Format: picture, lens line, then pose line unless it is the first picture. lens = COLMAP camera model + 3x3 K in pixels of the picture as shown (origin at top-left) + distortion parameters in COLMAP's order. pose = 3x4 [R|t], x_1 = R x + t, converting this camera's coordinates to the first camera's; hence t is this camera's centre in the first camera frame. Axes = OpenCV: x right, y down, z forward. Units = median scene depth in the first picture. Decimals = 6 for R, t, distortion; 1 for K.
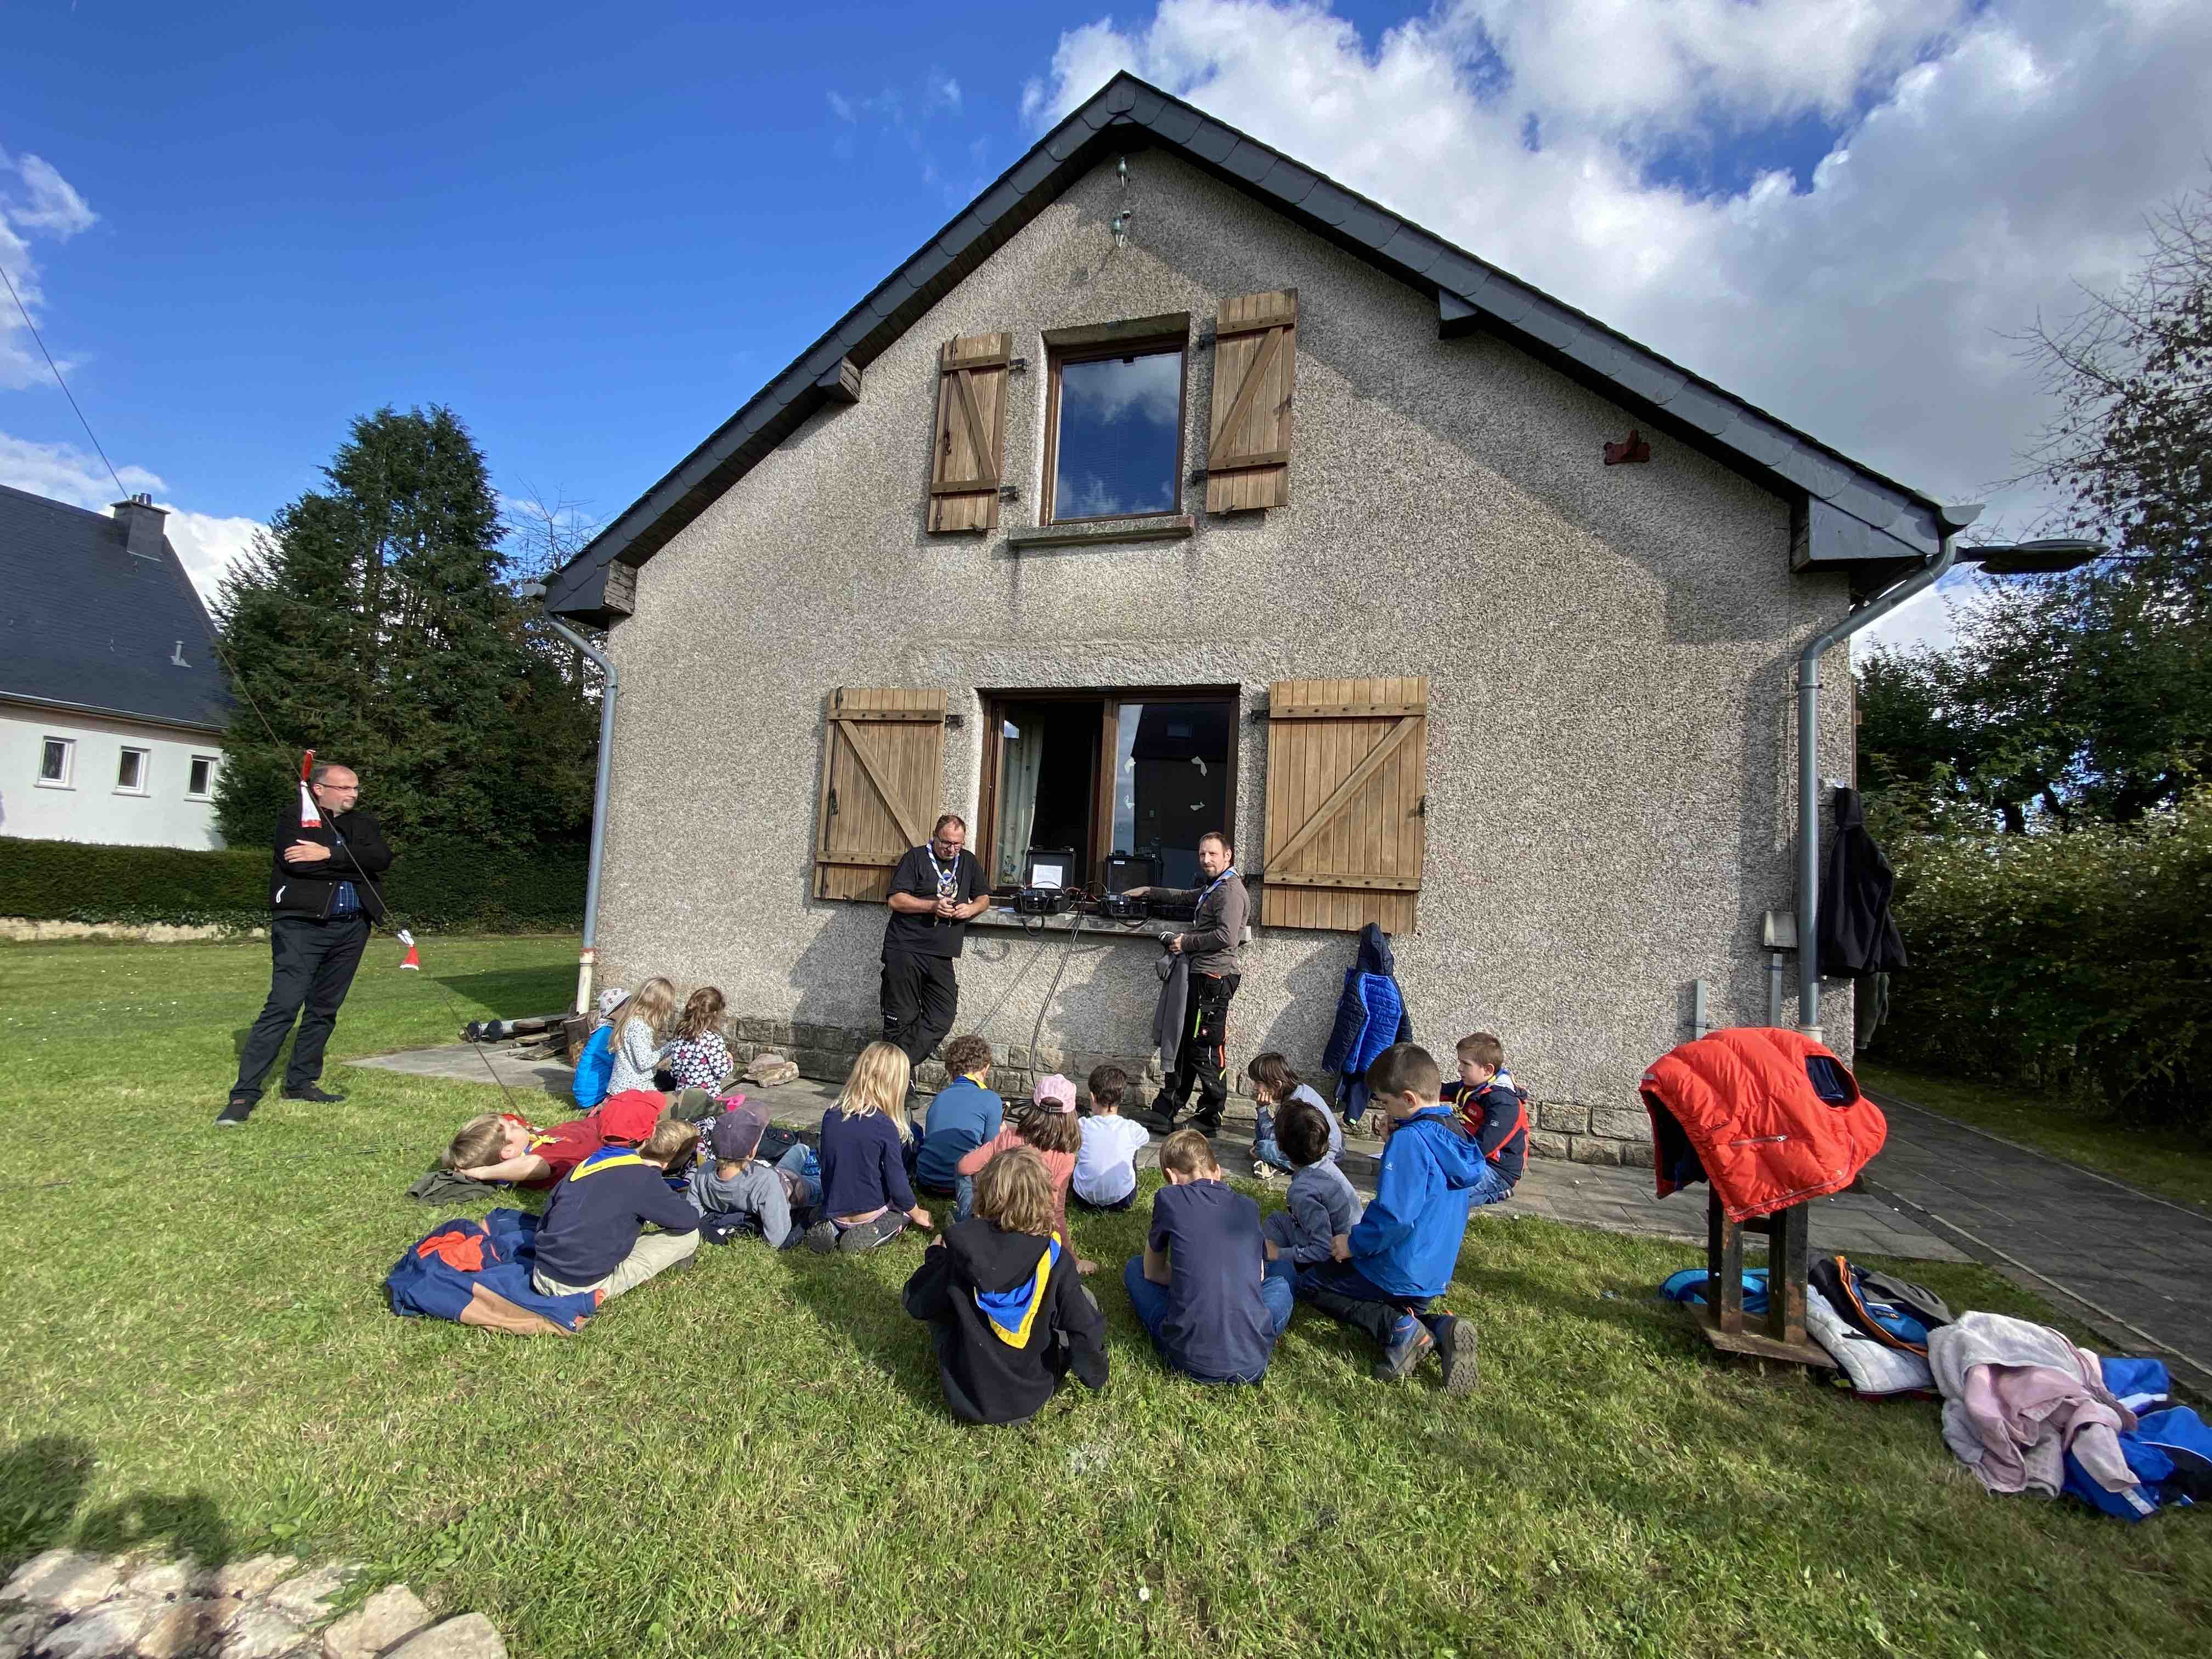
lens RADIAL K [[892.7, 0, 1106.0], [0, 892.7, 829.5], [0, 0, 1]] dist [0.000004, -0.000004]
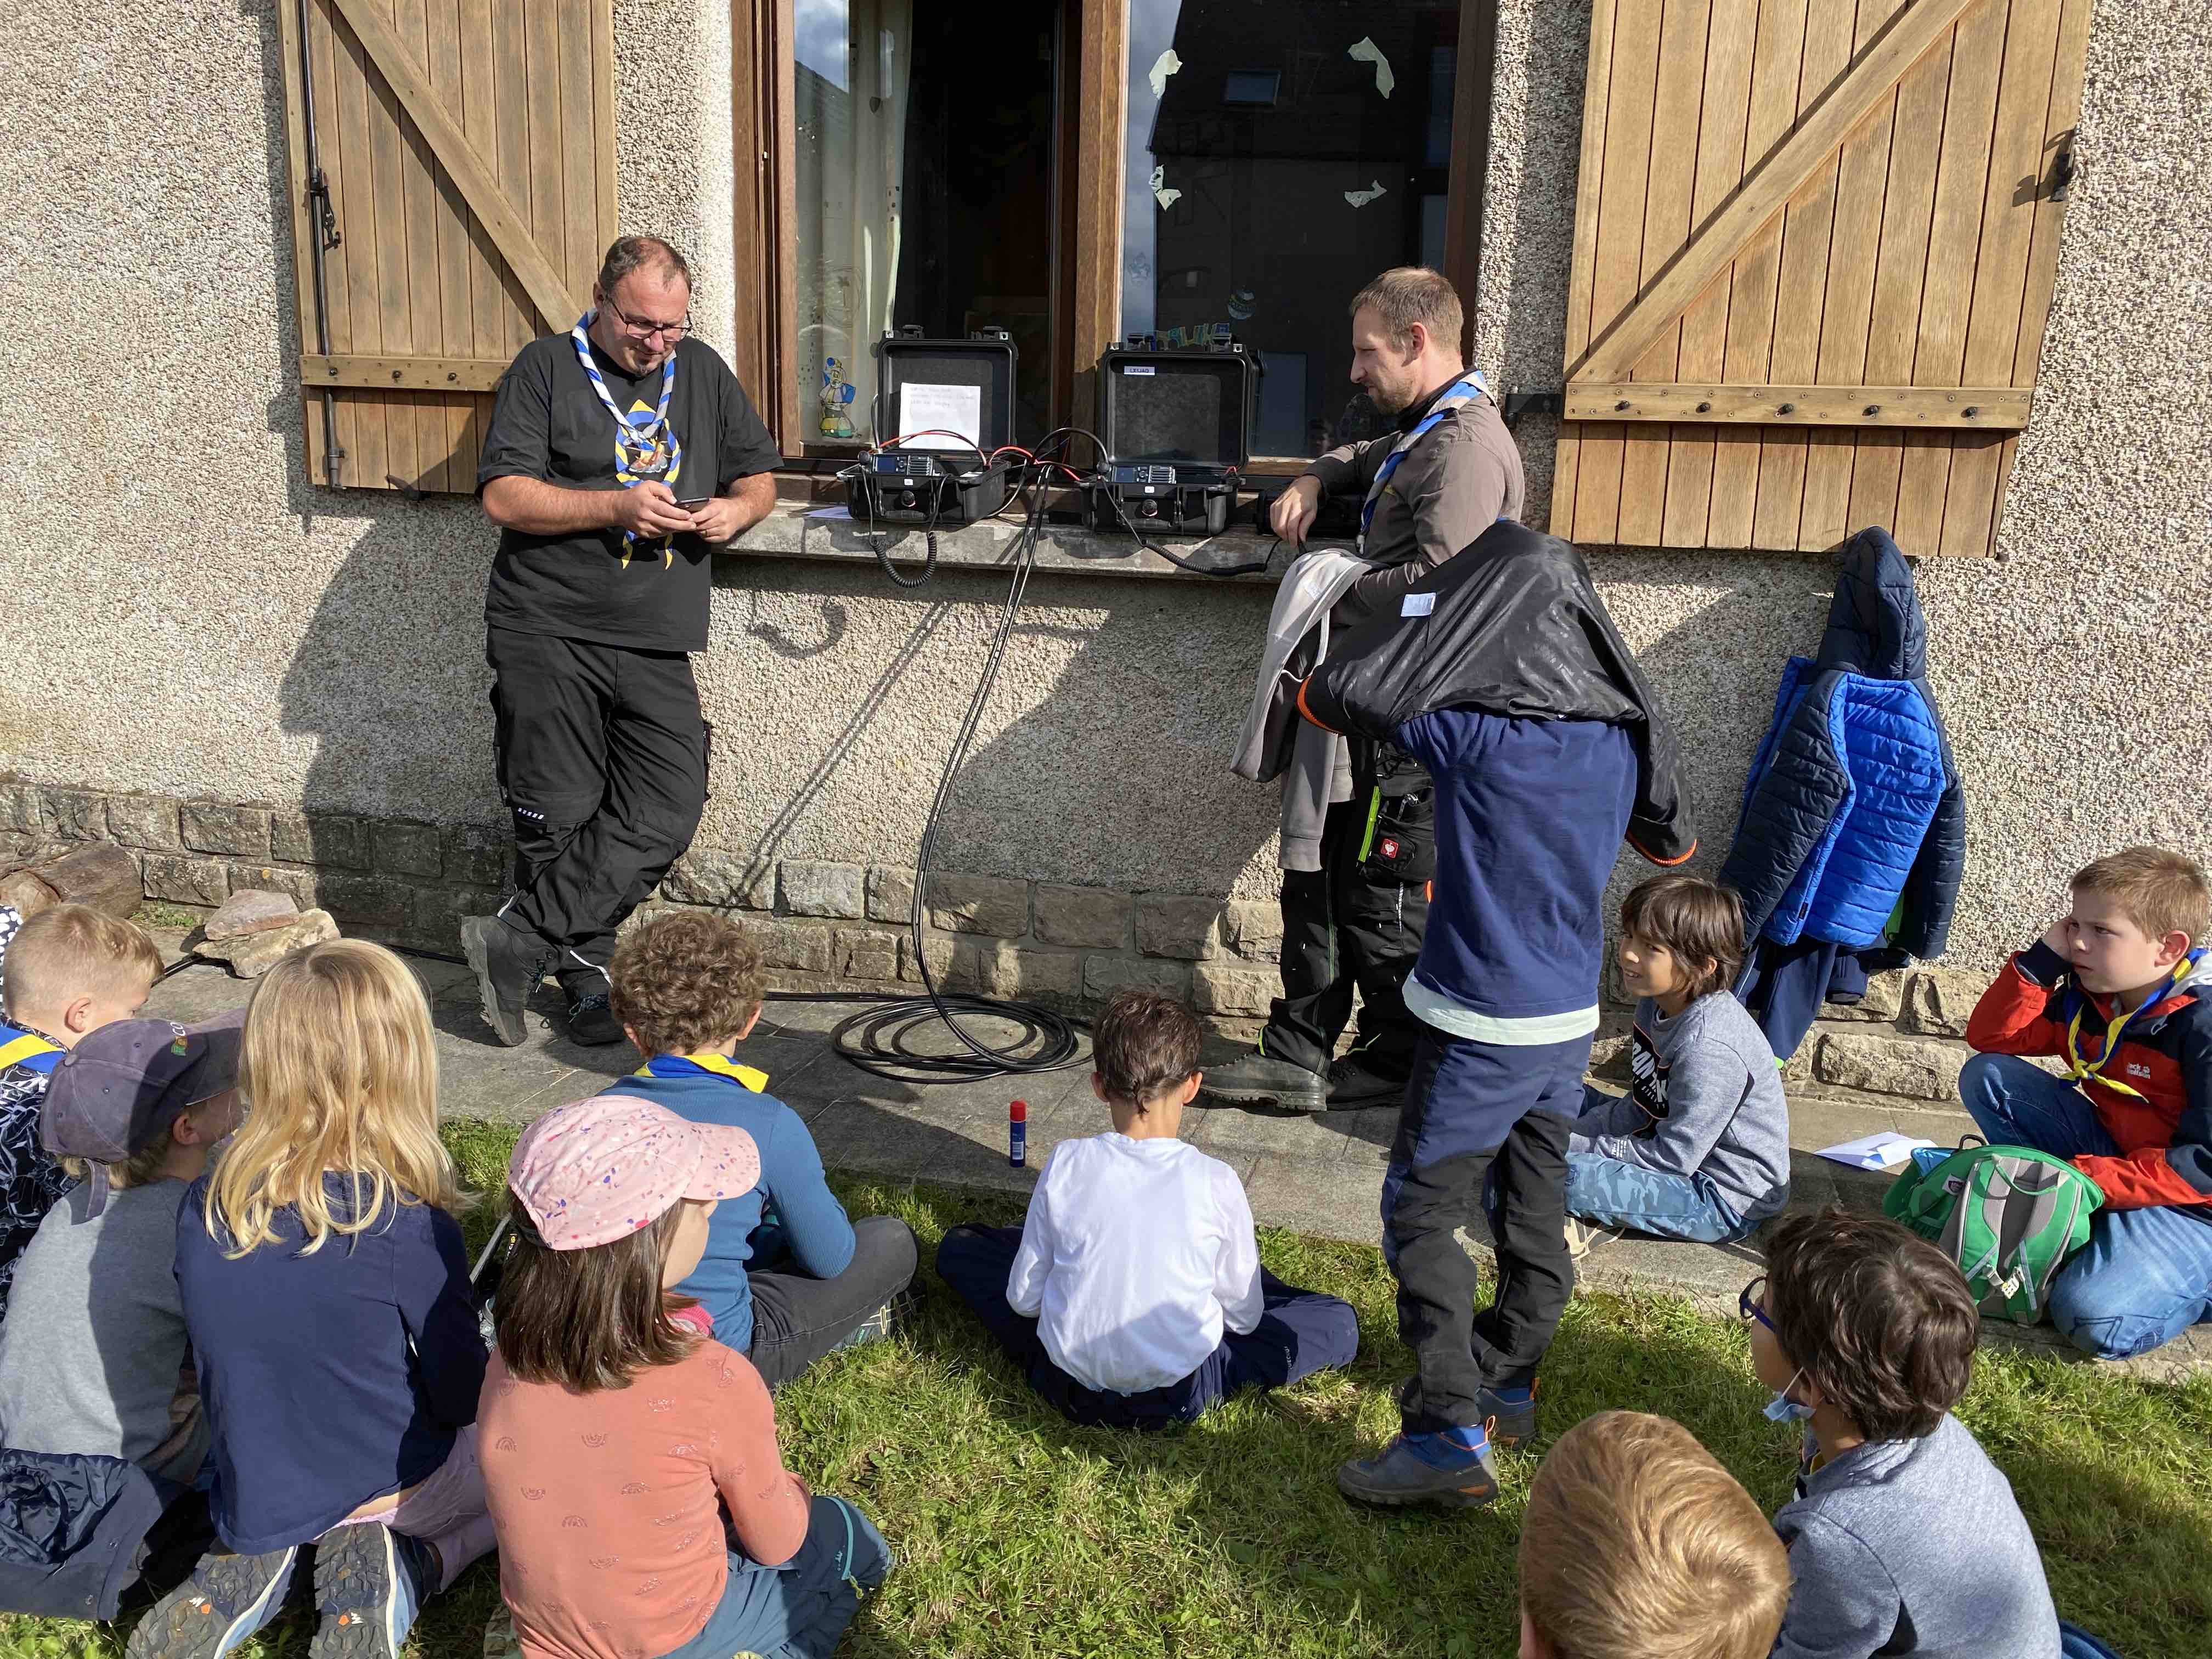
lens RADIAL K [[1786.4, 0, 1106.0], [0, 1786.4, 829.5], [0, 0, 1]] dist [0.086257, -0.127784]
pose [[0.999713, -0.023951, -0.000027, -0.003069], [0.023005, 0.959935, 0.279276, 0.012809], [-0.006663, -0.279197, 0.960211, 0.272034]]
